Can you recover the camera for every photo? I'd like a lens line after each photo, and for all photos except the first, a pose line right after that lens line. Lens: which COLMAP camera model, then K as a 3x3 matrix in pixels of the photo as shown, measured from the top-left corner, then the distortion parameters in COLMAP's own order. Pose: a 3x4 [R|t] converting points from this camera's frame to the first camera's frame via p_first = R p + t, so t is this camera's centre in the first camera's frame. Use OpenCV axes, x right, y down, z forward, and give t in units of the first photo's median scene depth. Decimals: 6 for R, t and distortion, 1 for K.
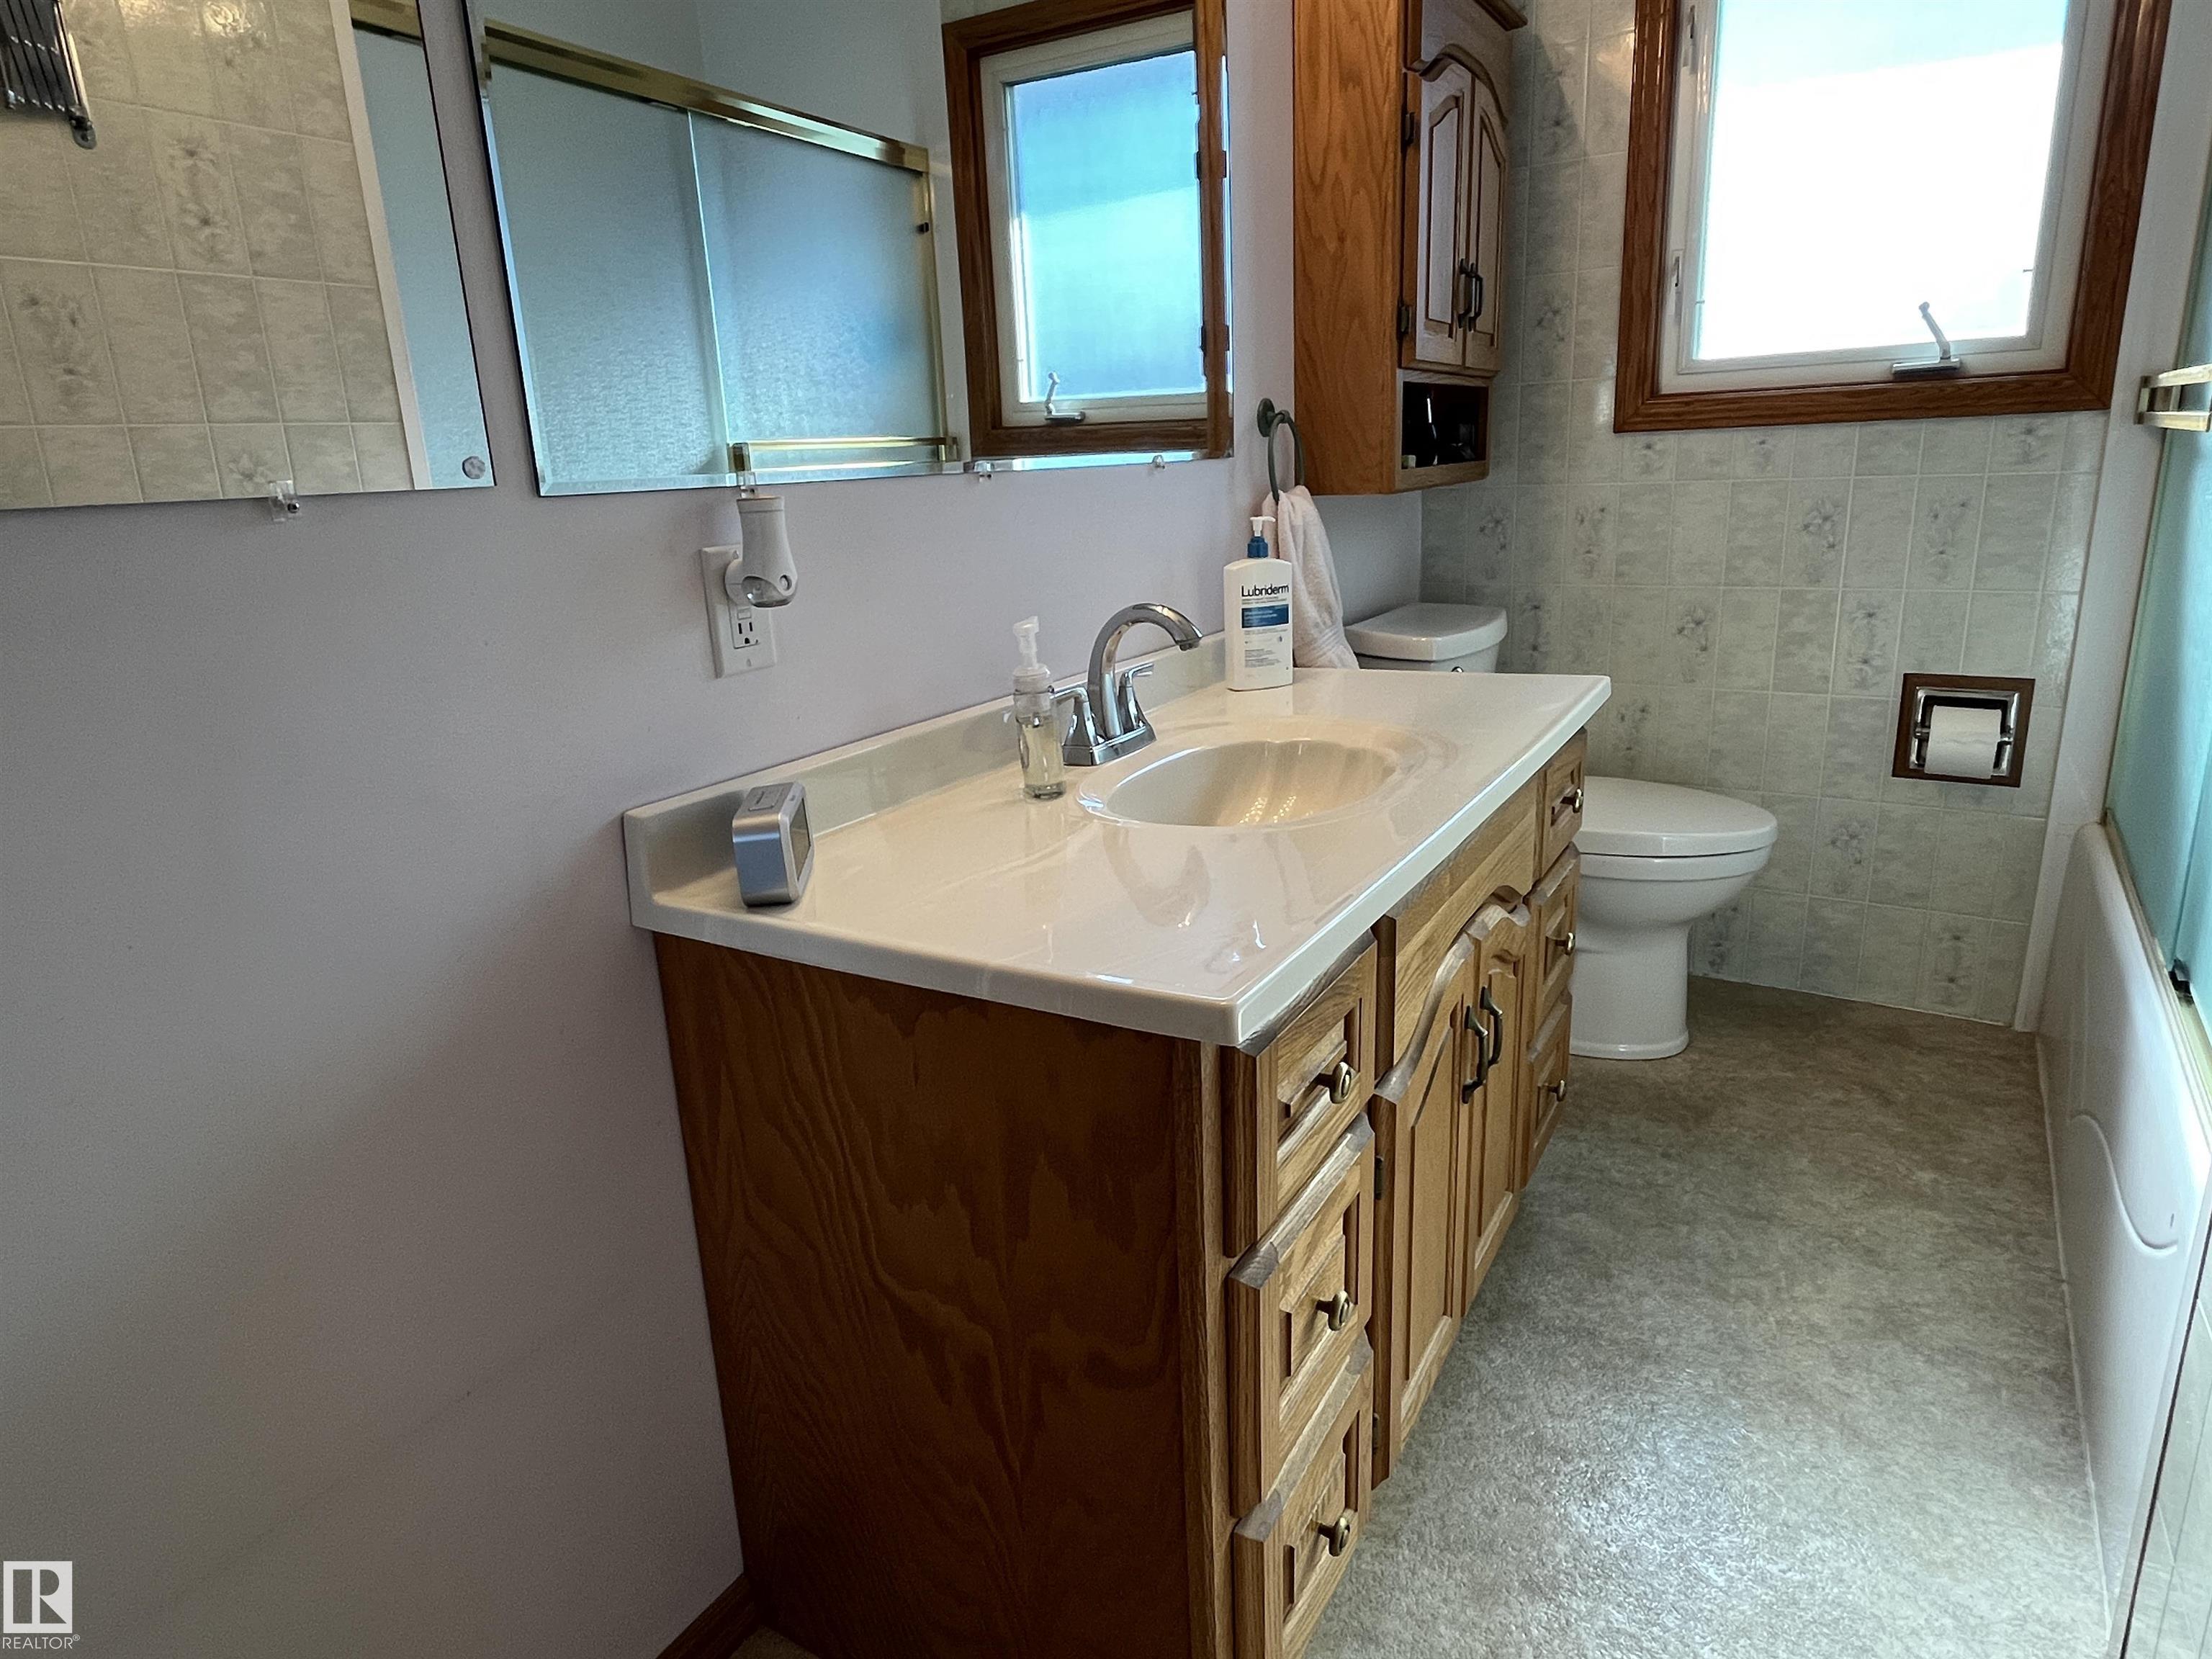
lens RADIAL K [[1296.4, 0, 1106.0], [0, 1296.4, 829.5], [0, 0, 1]] dist [0.000232, -0.000091]
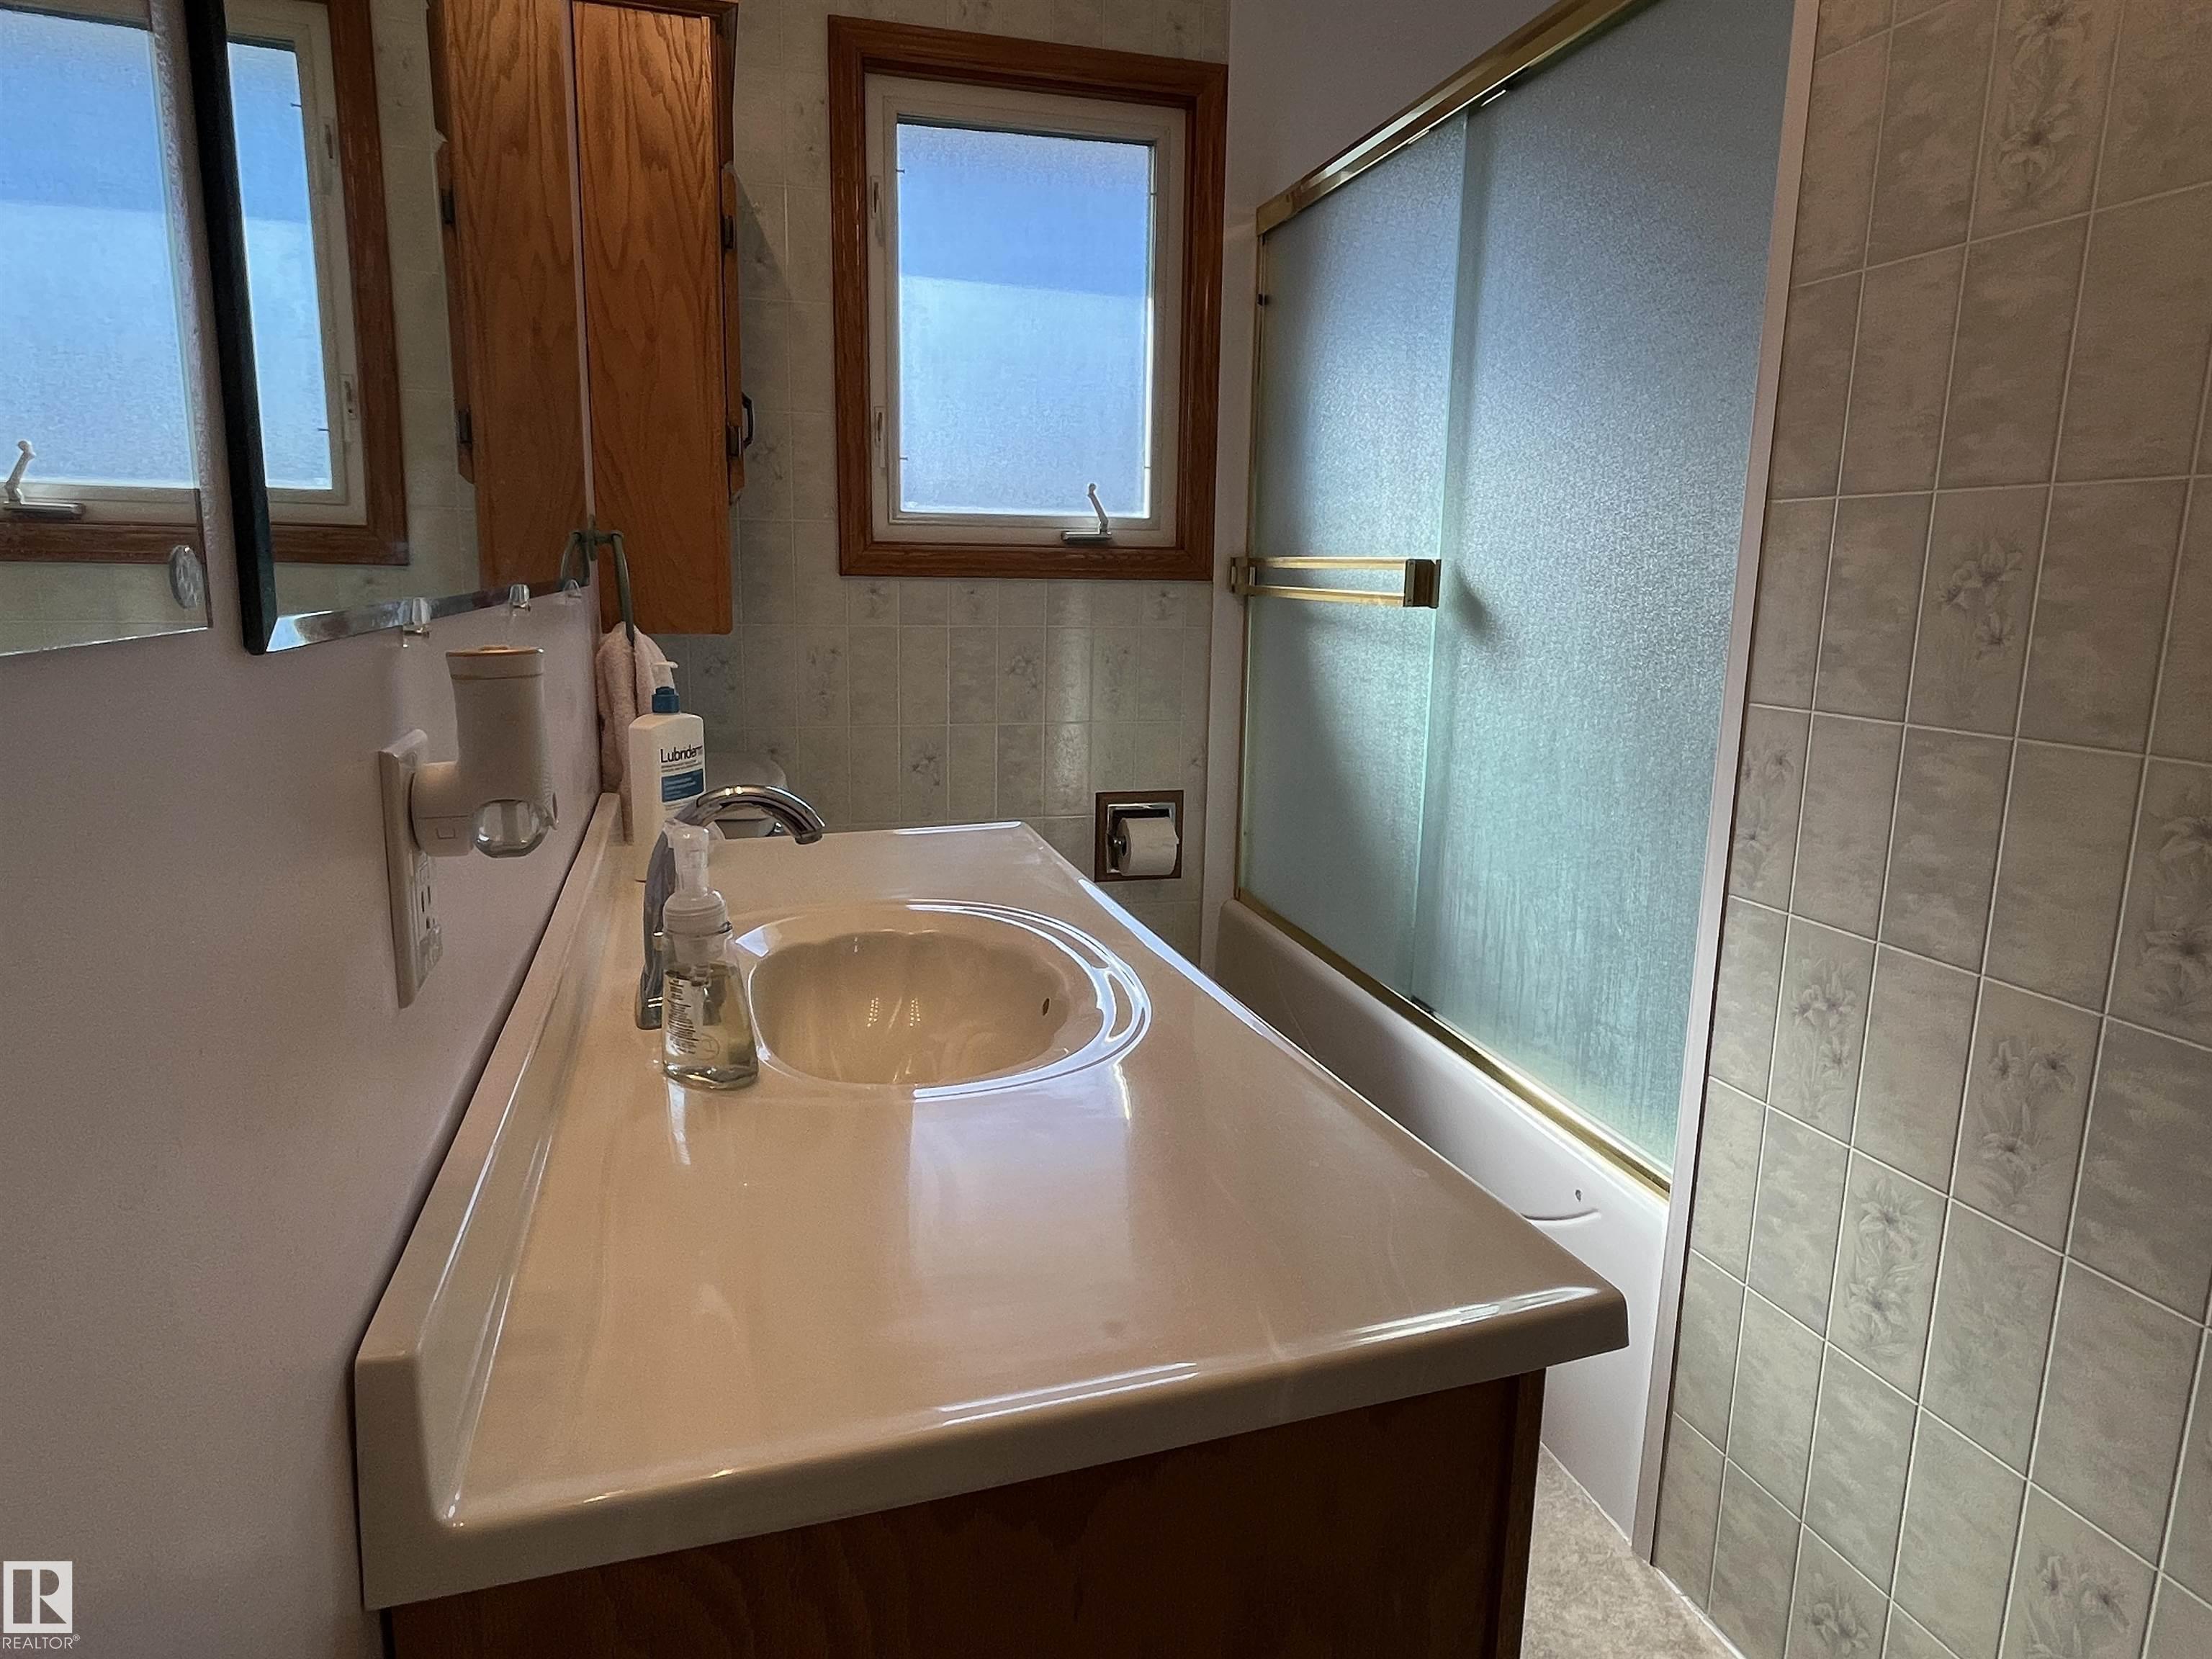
lens RADIAL K [[1276.9, 0, 1106.0], [0, 1276.9, 829.5], [0, 0, 1]] dist [0.002348, -0.023885]
pose [[0.662416, -0.094591, 0.743141, -0.233384], [0.163524, 0.986332, -0.020215, -0.063996], [-0.731071, 0.134912, 0.668830, 0.233867]]
